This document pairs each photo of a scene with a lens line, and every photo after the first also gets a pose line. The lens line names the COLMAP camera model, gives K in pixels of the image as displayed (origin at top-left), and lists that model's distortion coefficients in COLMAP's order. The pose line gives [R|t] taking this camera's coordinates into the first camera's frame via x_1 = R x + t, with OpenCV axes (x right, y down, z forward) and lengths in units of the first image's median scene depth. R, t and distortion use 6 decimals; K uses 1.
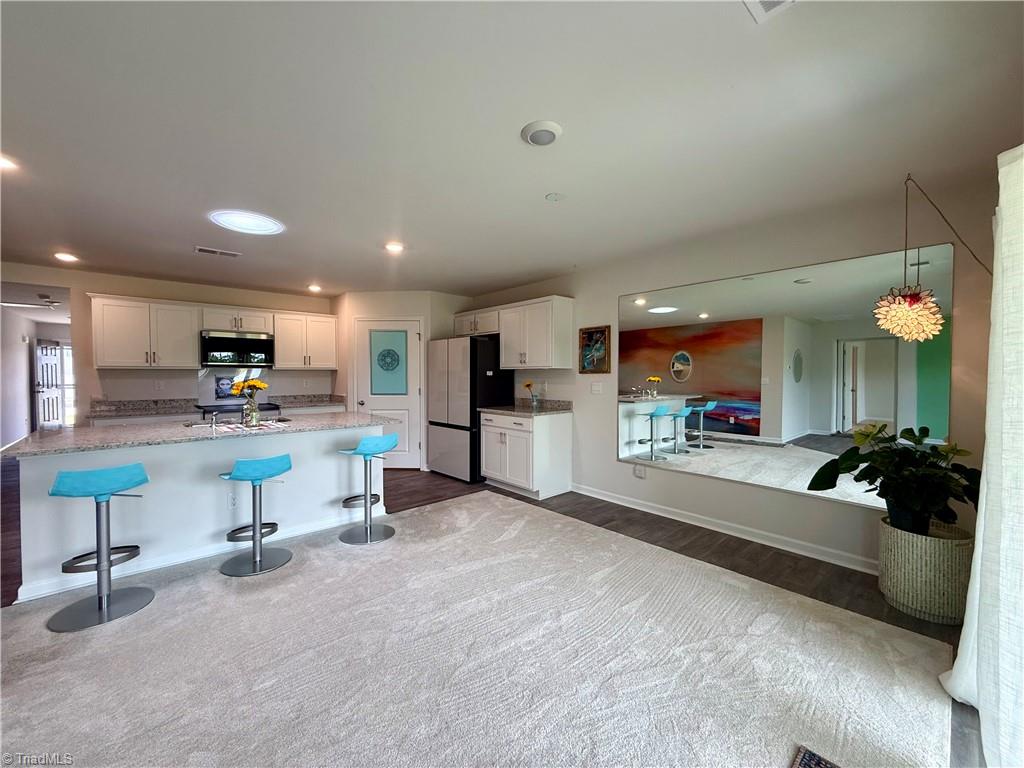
lens RADIAL K [[413.1, 0, 509.0], [0, 413.1, 381.5], [0, 0, 1]] dist [0.003113, 0.000432]
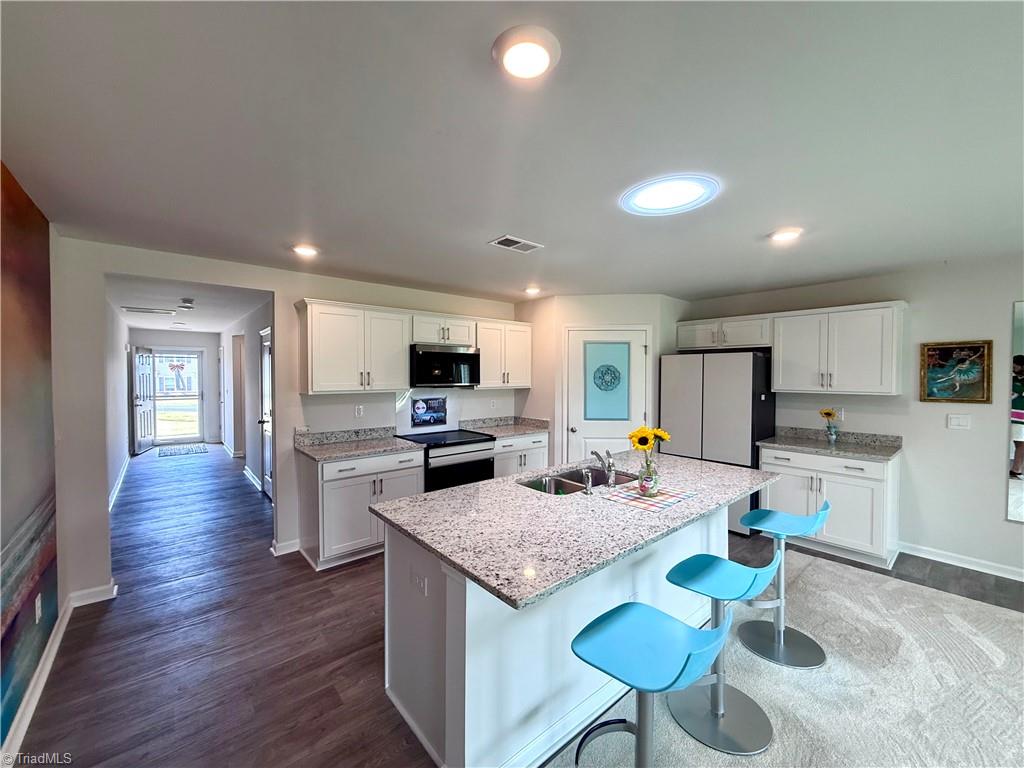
lens RADIAL K [[413.1, 0, 515.2], [0, 413.1, 383.3], [0, 0, 1]] dist [0.003113, 0.000432]
pose [[0.999887, 0.002957, -0.014725, -0.524126], [-0.002928, 0.999994, 0.002005, -0.048268], [0.014731, -0.001961, 0.999890, 0.196321]]
